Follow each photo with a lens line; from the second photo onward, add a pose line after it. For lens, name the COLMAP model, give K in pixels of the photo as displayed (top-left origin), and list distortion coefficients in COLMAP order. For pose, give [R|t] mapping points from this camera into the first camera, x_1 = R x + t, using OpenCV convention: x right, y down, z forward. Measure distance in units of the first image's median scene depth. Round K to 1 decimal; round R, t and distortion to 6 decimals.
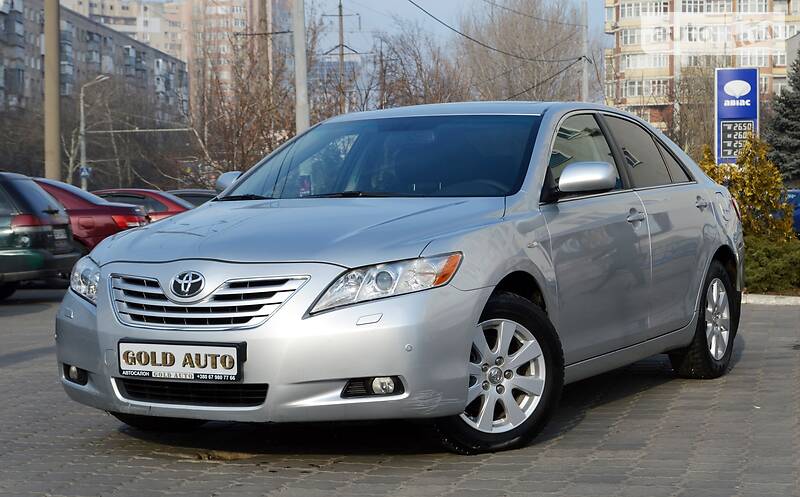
lens RADIAL K [[1632.1, 0, 372.9], [0, 1632.1, 245.0], [0, 0, 1]] dist [0.028792, 0.000000]
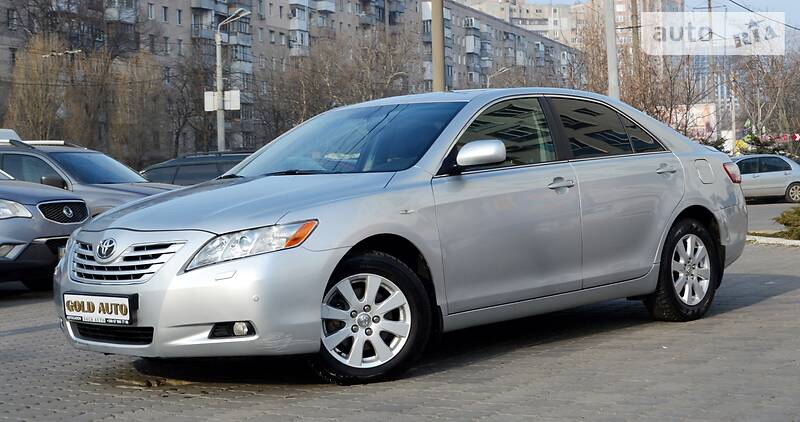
lens RADIAL K [[1346.2, 0, 400.5], [0, 1346.2, 208.7], [0, 0, 1]] dist [-0.019124, 0.000000]
pose [[0.965795, -0.017442, -0.258721, 0.380245], [0.018305, 0.999832, 0.000926, -0.003634], [0.258662, -0.005631, 0.965952, 0.045207]]
